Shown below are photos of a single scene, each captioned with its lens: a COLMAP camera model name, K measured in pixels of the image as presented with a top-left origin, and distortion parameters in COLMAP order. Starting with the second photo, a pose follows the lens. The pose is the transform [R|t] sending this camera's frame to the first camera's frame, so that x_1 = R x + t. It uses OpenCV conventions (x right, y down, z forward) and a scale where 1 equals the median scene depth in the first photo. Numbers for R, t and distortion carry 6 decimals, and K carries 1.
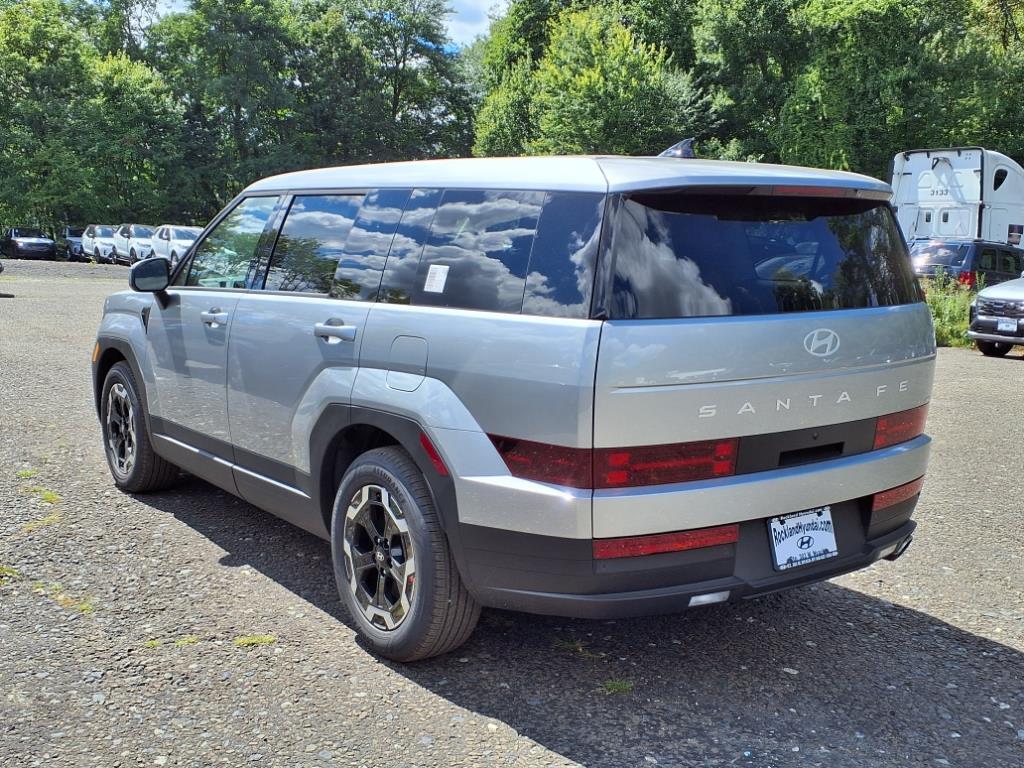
lens RADIAL K [[1079.1, 0, 507.6], [0, 1079.1, 382.4], [0, 0, 1]] dist [0.020260, 0.000000]
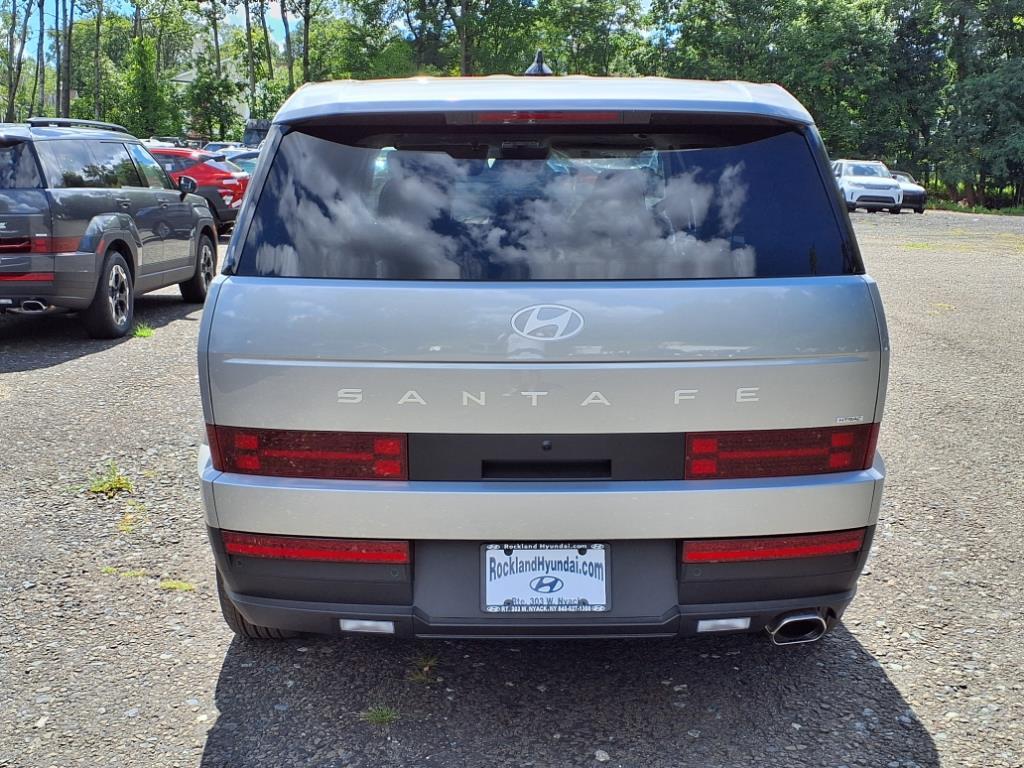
lens RADIAL K [[1225.2, 0, 489.9], [0, 1225.2, 379.2], [0, 0, 1]] dist [0.005578, 0.000000]
pose [[0.827423, 0.088289, -0.554595, 0.708225], [-0.069856, 0.996075, 0.054350, -0.039321], [0.557217, -0.006228, 0.830343, 0.266421]]
